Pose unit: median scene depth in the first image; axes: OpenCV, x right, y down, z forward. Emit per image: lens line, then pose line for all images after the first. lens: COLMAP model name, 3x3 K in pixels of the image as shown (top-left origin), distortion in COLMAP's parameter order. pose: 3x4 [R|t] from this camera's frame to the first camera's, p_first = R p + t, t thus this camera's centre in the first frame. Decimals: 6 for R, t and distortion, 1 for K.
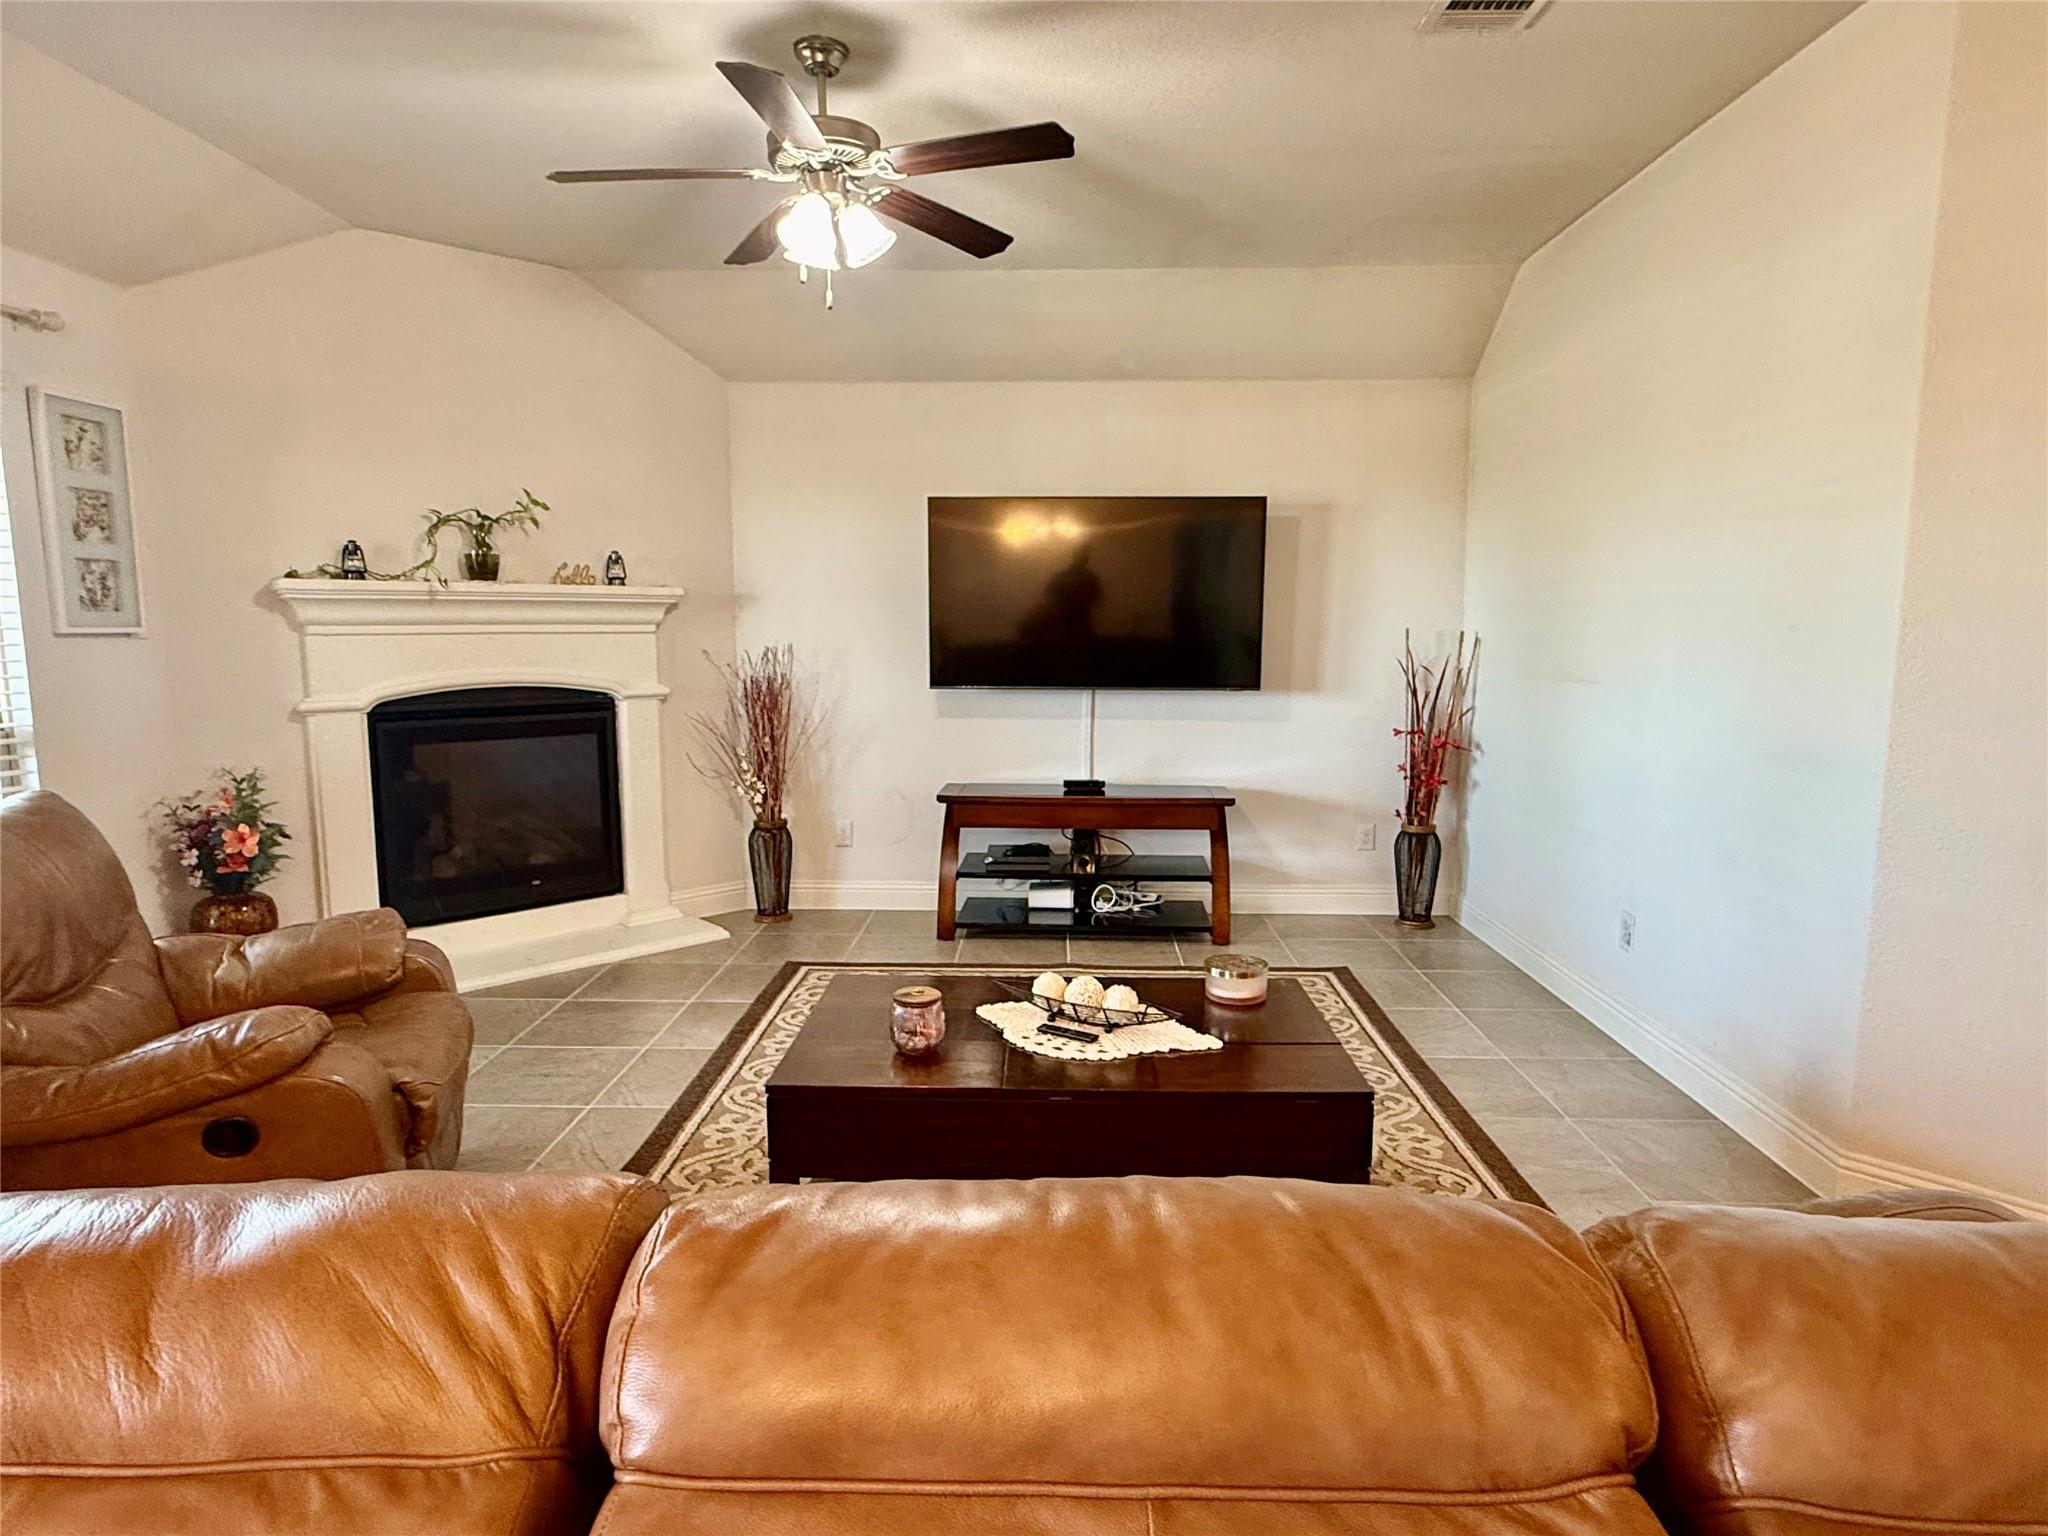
lens RADIAL K [[1152.9, 0, 1024.0], [0, 1152.9, 768.0], [0, 0, 1]] dist [0.001297, 0.000232]
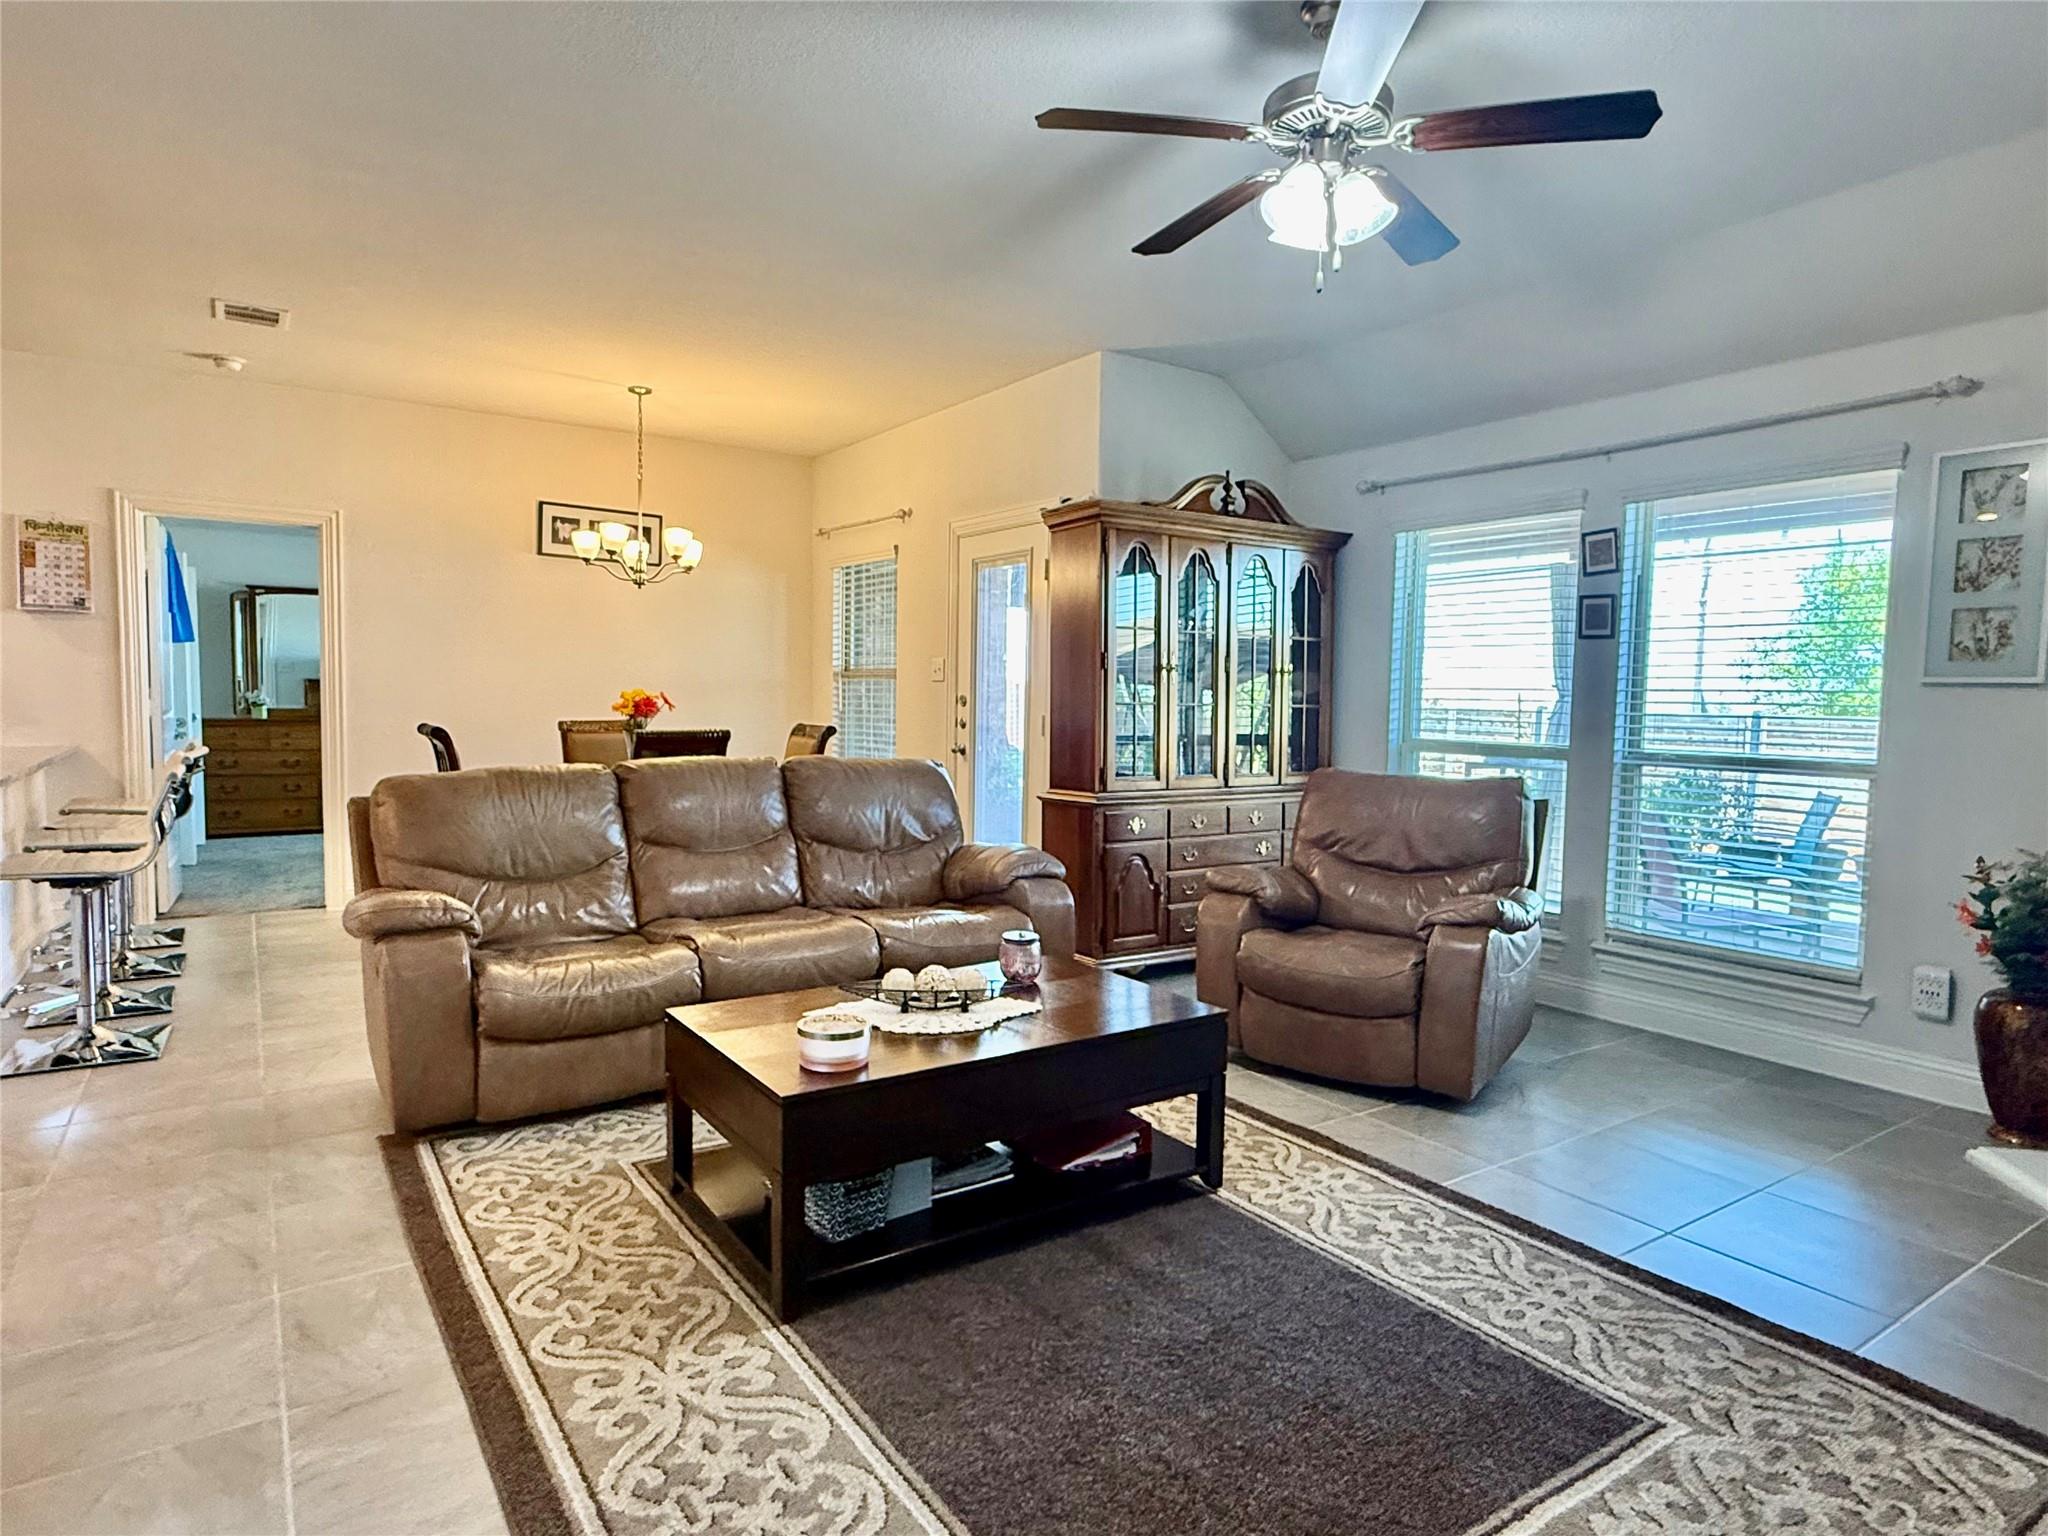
lens RADIAL K [[1172.8, 0, 1024.0], [0, 1172.8, 768.0], [0, 0, 1]] dist [-0.002092, -0.000648]
pose [[-0.806998, 0.024003, -0.590066, 0.449089], [-0.093810, 0.981276, 0.168215, -0.138579], [0.583055, 0.191103, -0.789637, 1.338816]]
